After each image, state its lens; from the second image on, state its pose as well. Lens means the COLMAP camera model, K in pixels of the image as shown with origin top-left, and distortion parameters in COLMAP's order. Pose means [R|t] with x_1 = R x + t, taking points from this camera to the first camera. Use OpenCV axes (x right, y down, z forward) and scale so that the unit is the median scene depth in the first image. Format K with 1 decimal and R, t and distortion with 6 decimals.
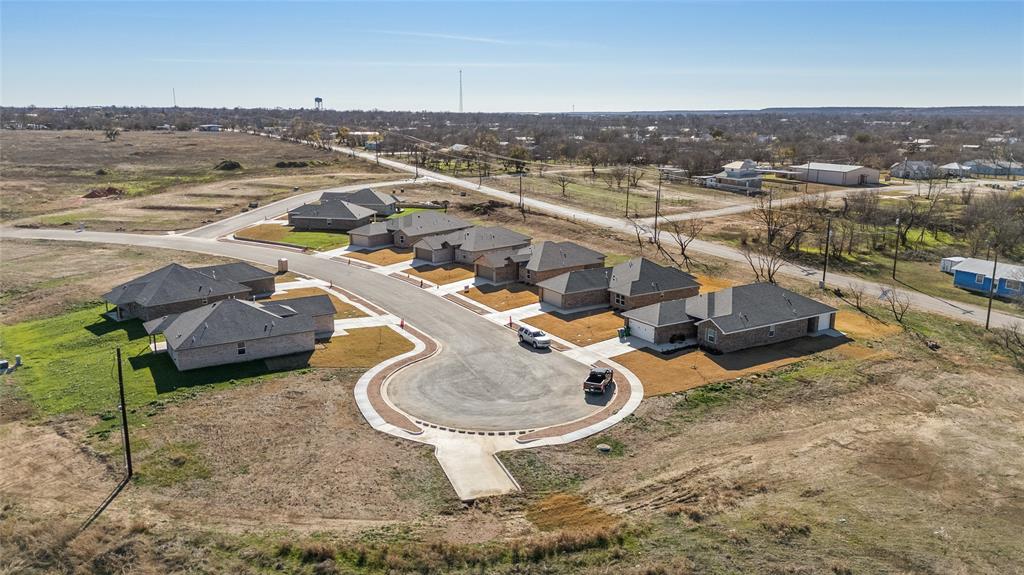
lens RADIAL K [[767.4, 0, 514.6], [0, 767.4, 286.1], [0, 0, 1]] dist [0.085471, -0.092121]
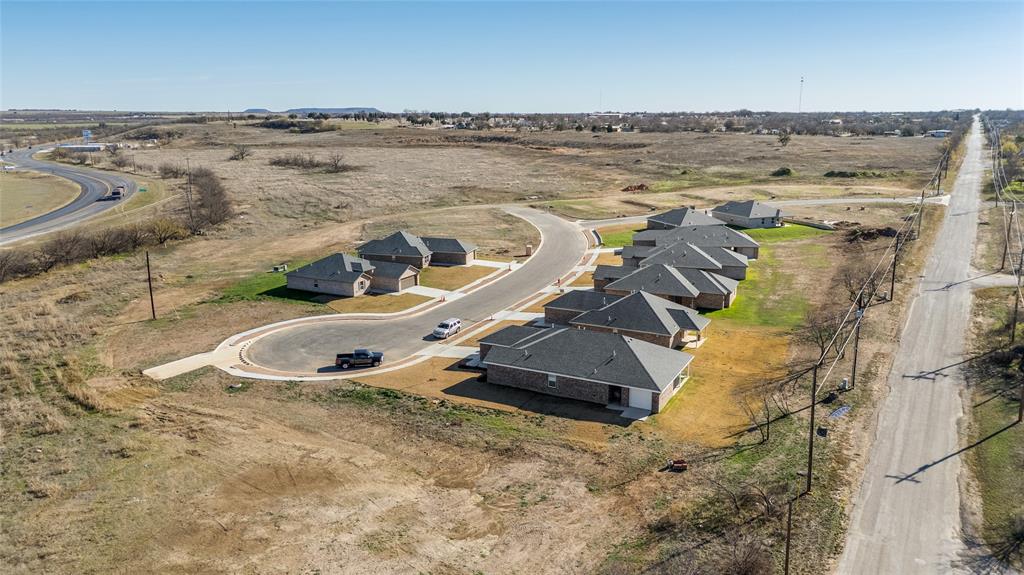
lens RADIAL K [[767.4, 0, 514.6], [0, 767.4, 286.1], [0, 0, 1]] dist [0.085471, -0.092121]
pose [[0.499204, 0.183670, -0.846794, 1.246931], [-0.184223, 0.977430, 0.103402, -0.158203], [0.846674, 0.104380, 0.521773, 0.593036]]
